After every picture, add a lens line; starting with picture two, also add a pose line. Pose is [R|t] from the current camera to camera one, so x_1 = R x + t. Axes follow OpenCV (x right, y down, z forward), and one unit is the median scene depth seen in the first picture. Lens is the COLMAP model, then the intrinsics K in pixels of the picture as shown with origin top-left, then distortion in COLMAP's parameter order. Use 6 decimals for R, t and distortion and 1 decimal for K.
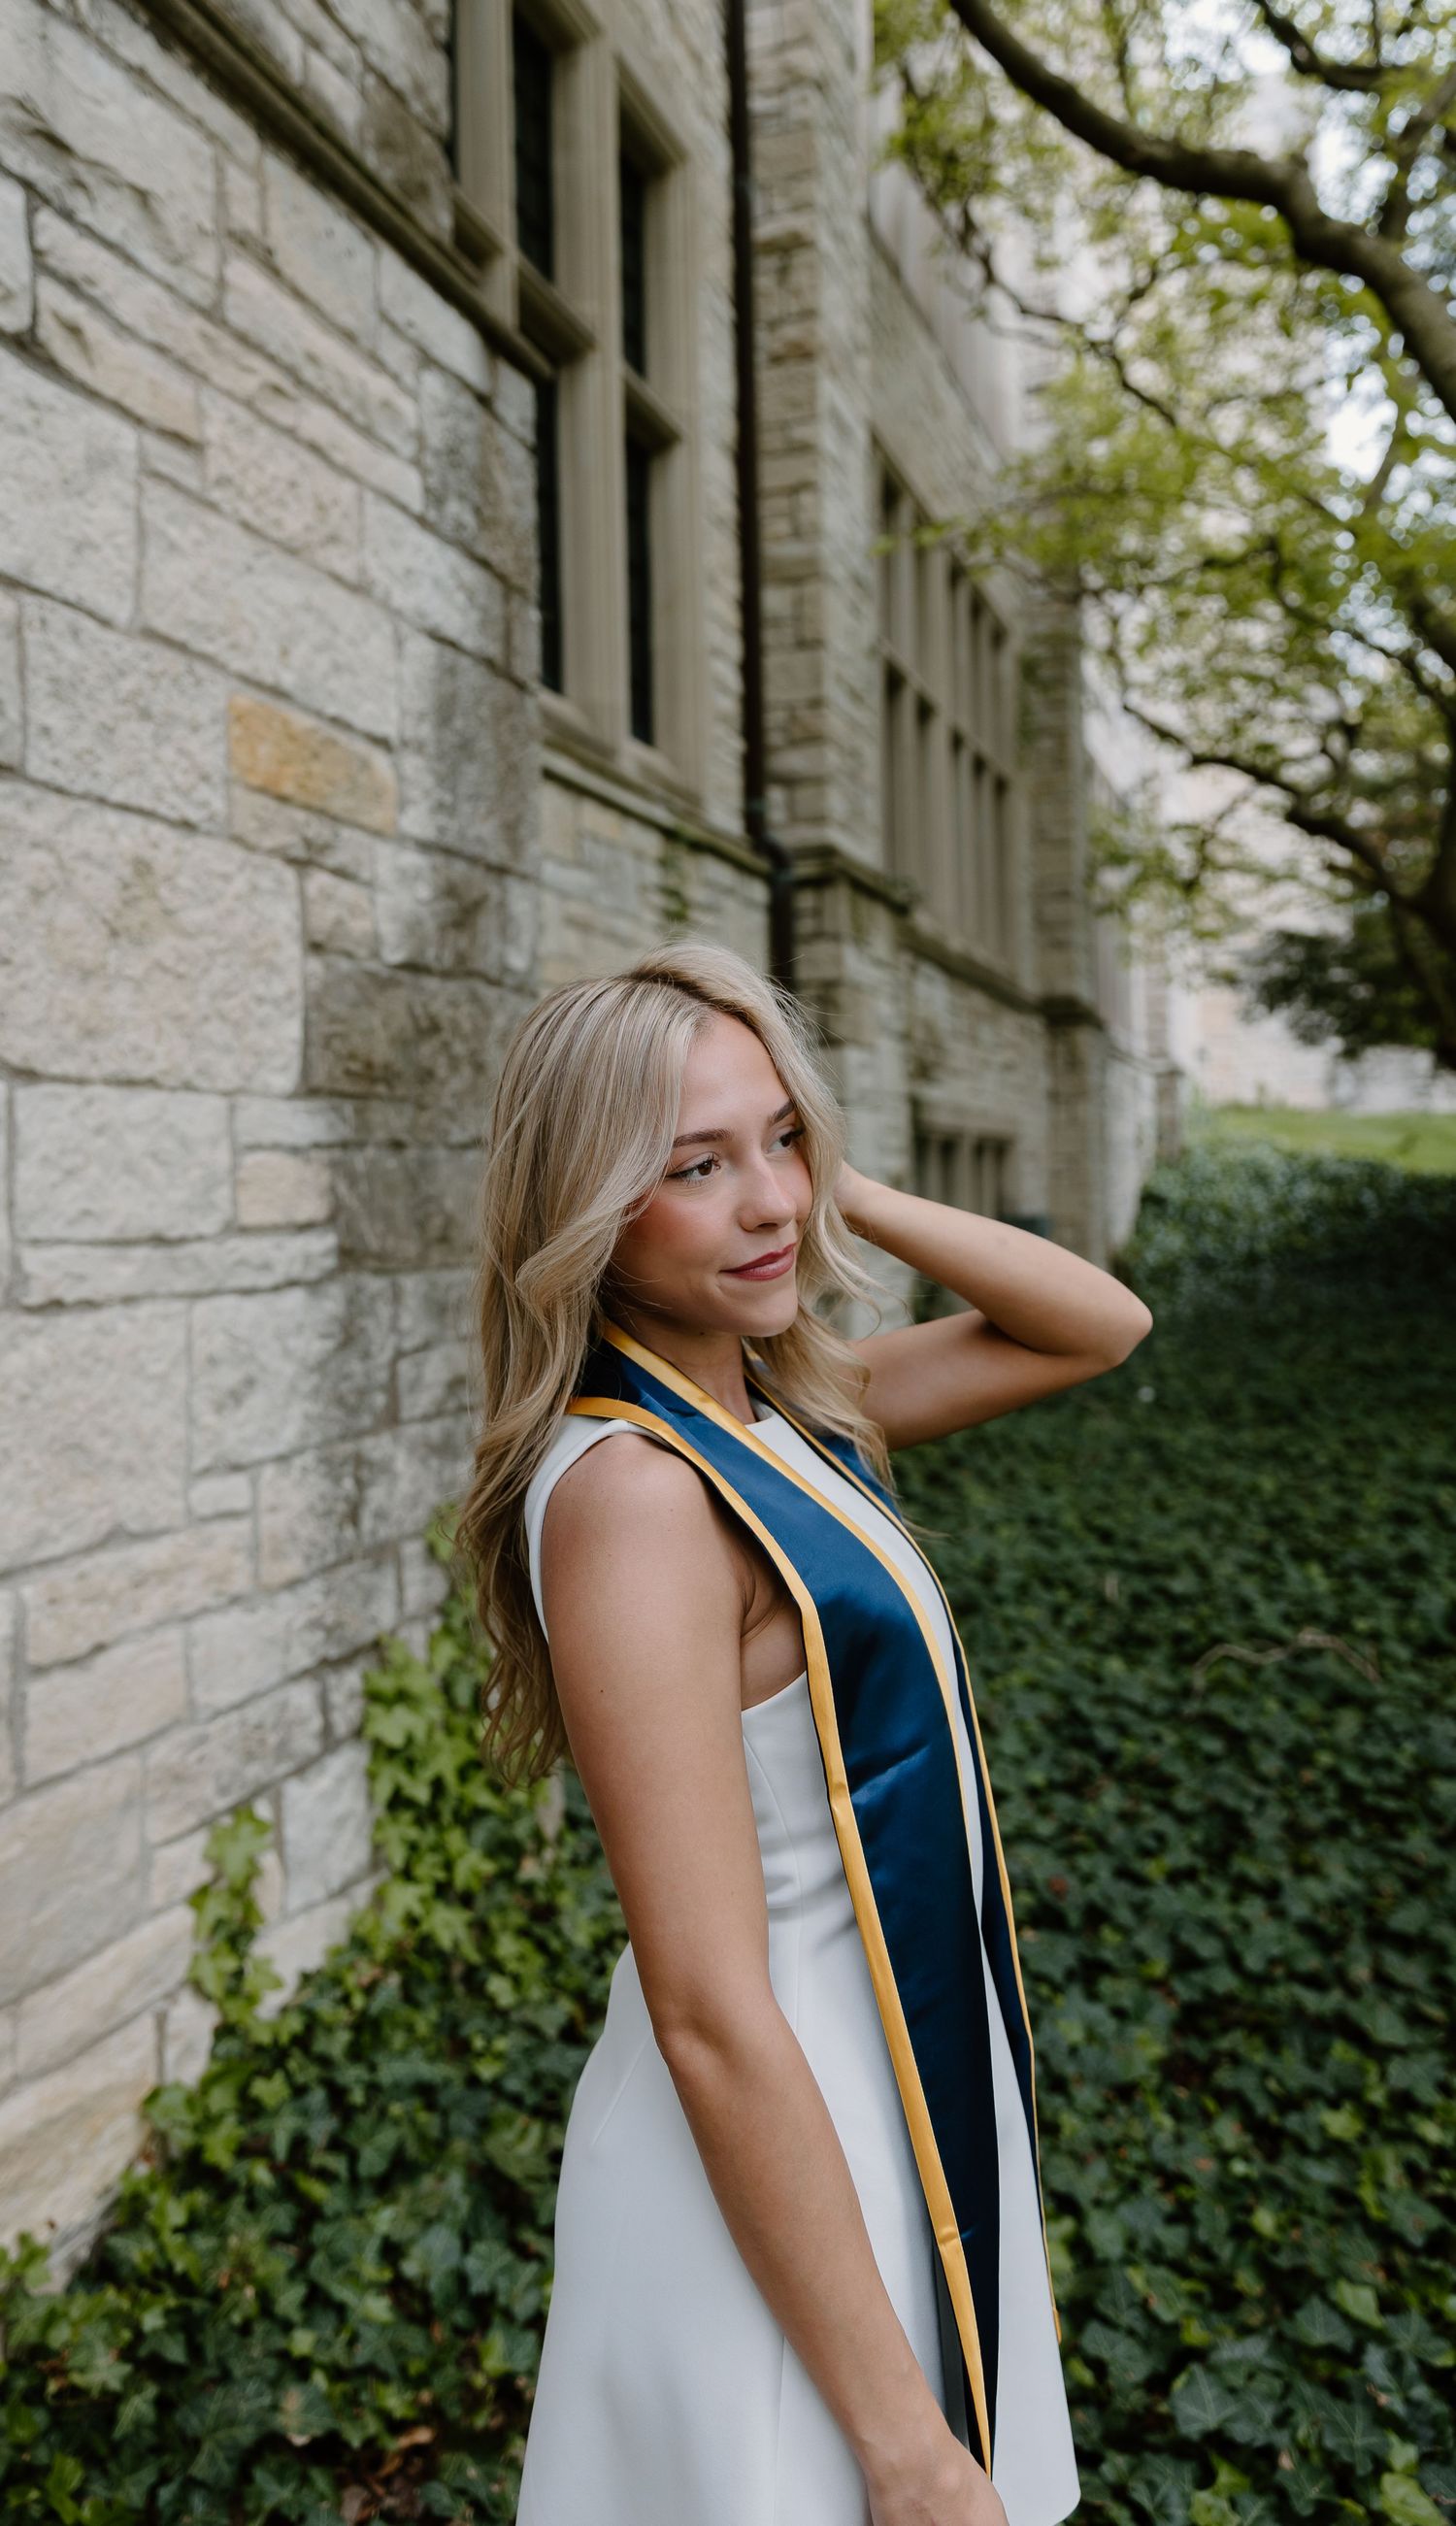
lens RADIAL K [[1927.3, 0, 694.9], [0, 1927.3, 1222.2], [0, 0, 1]] dist [-0.033073, 0.029532]
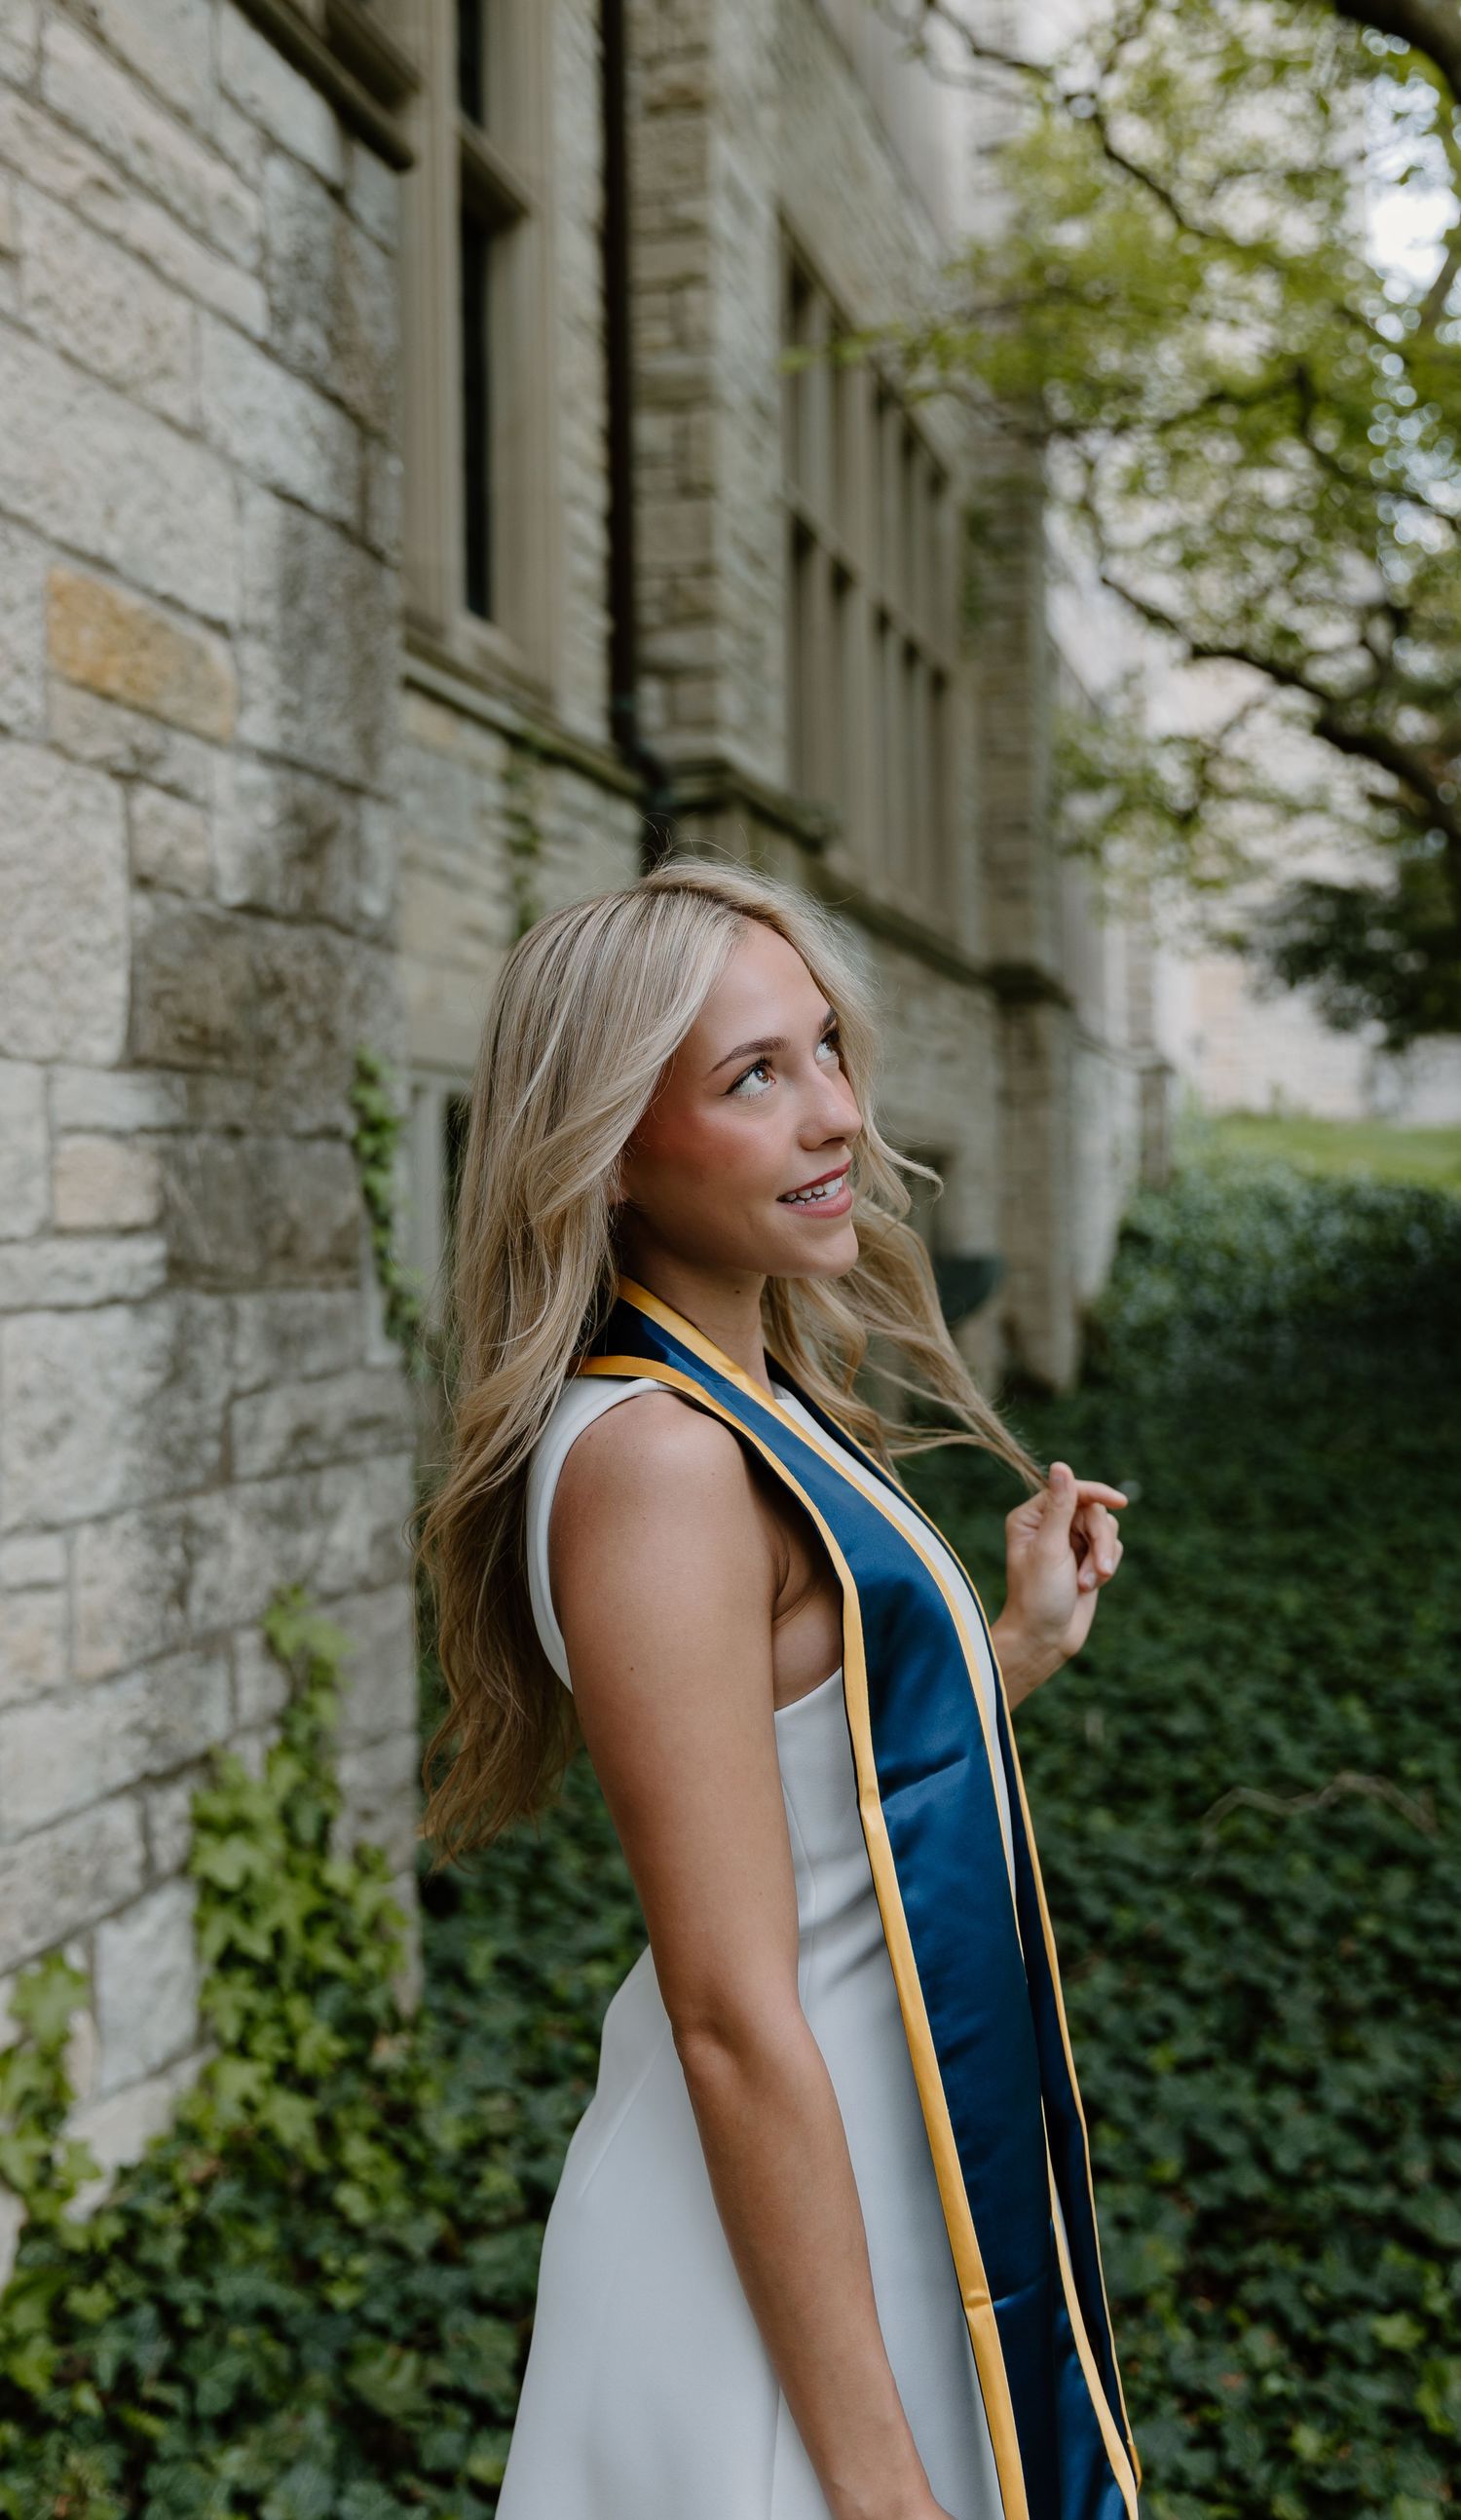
lens RADIAL K [[2616.4, 0, 735.0], [0, 2616.4, 1234.0], [0, 0, 1]] dist [0.017353, 0.000000]
pose [[0.996612, 0.004980, 0.082090, -0.026436], [-0.003988, 0.999917, -0.012252, 0.010591], [-0.082144, 0.011883, 0.996550, -0.070500]]
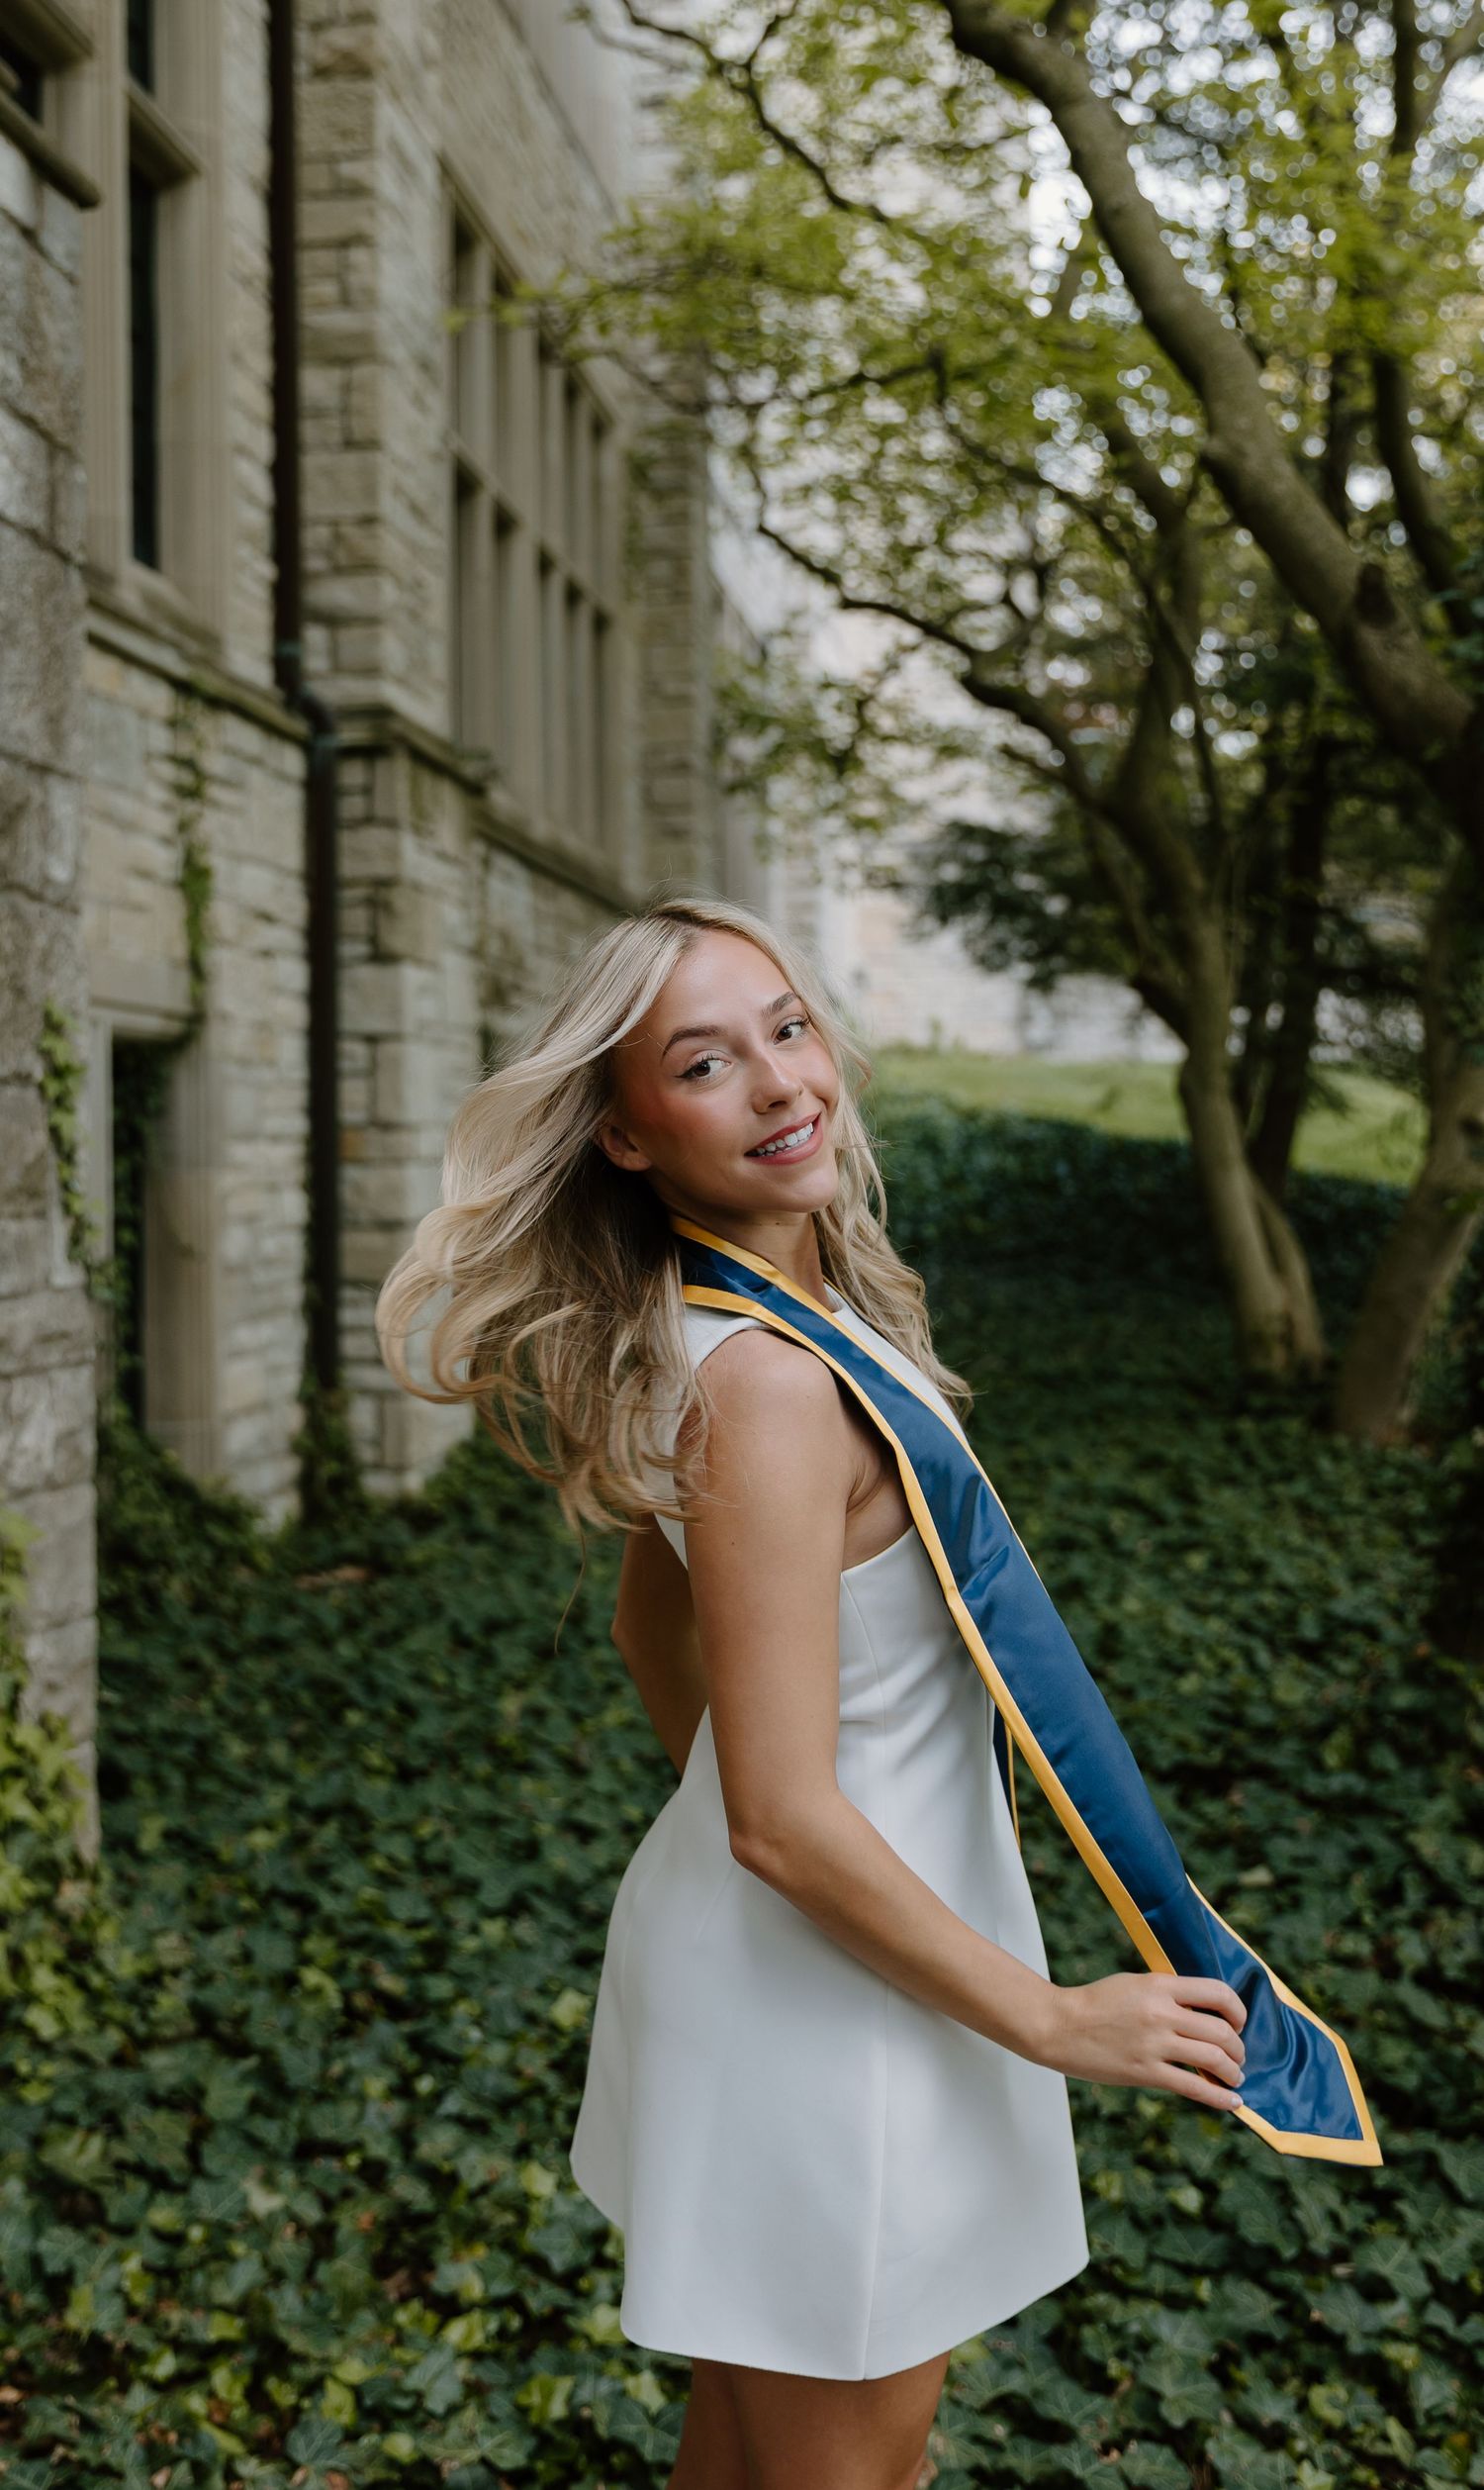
lens RADIAL K [[2585.0, 0, 735.8], [0, 2585.0, 1208.4], [0, 0, 1]] dist [0.017353, 0.000000]
pose [[0.977548, 0.008959, 0.210521, -0.031679], [-0.010082, 0.999940, 0.004264, 0.008468], [-0.210471, -0.006291, 0.977580, -0.189339]]
